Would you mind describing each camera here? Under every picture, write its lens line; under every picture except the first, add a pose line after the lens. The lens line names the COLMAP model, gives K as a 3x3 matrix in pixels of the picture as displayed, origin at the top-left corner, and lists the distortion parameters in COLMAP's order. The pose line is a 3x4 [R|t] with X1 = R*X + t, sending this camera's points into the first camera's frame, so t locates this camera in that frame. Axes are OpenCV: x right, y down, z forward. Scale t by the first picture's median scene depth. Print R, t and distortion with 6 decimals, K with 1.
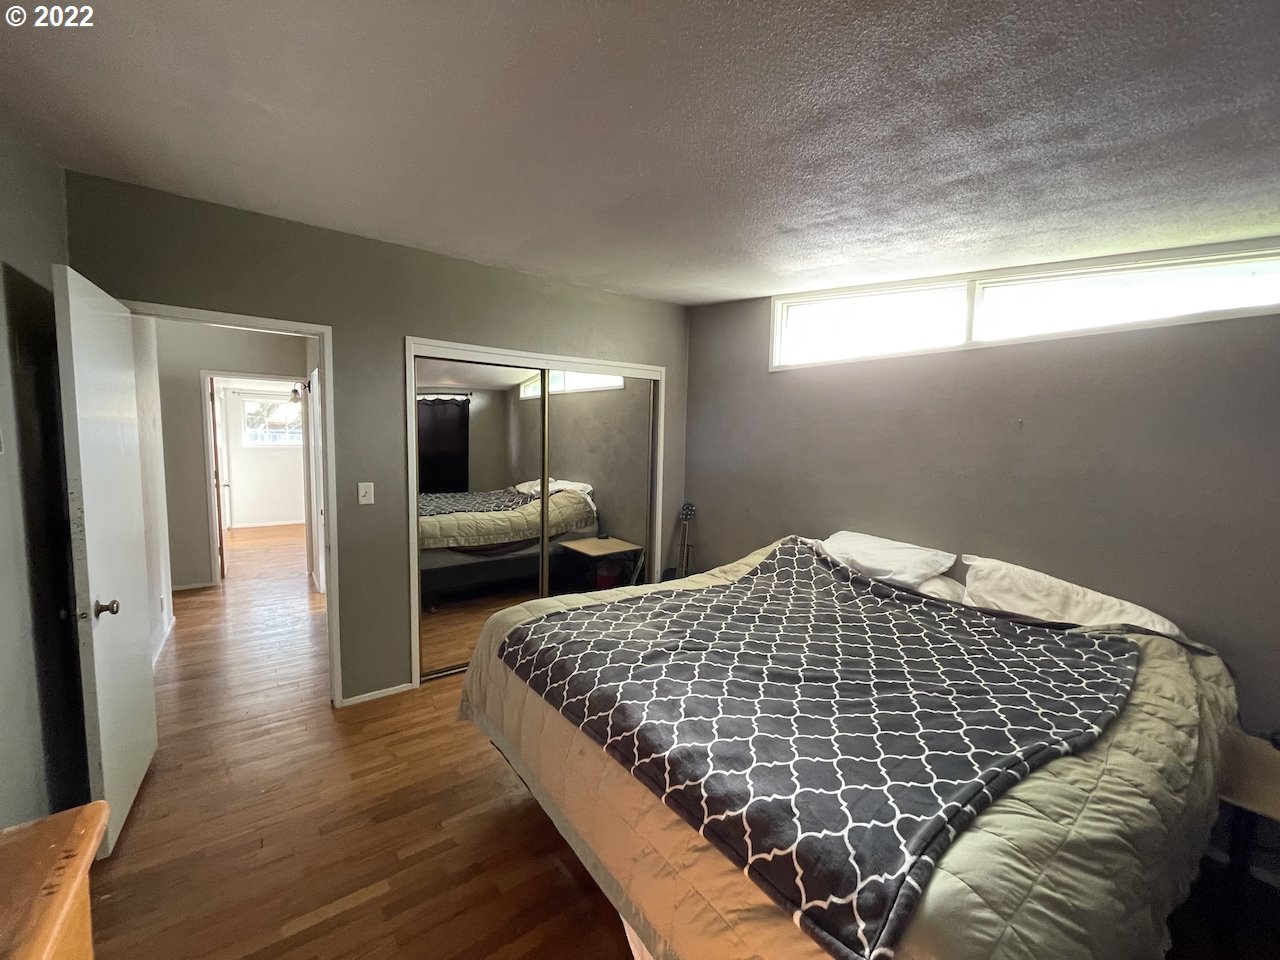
lens RADIAL K [[513.4, 0, 640.6], [0, 513.4, 482.6], [0, 0, 1]] dist [-0.001384, -0.000819]
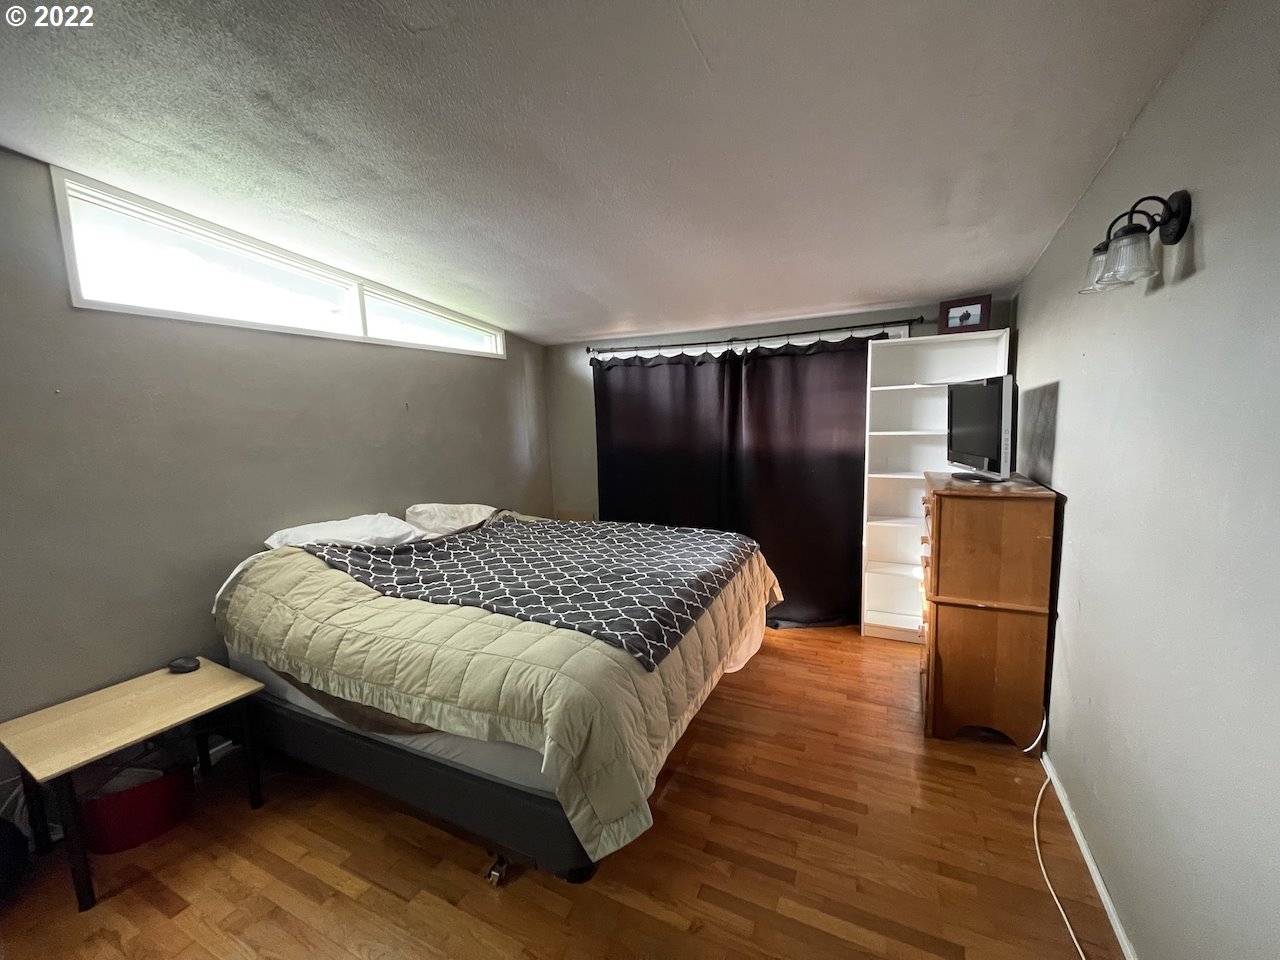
lens RADIAL K [[513.4, 0, 640.6], [0, 513.4, 482.6], [0, 0, 1]] dist [-0.001384, -0.000819]
pose [[-0.474557, -0.122305, 0.871686, -0.763085], [0.097859, 0.976830, 0.190333, -0.108261], [-0.874768, 0.175626, -0.451593, 1.058927]]
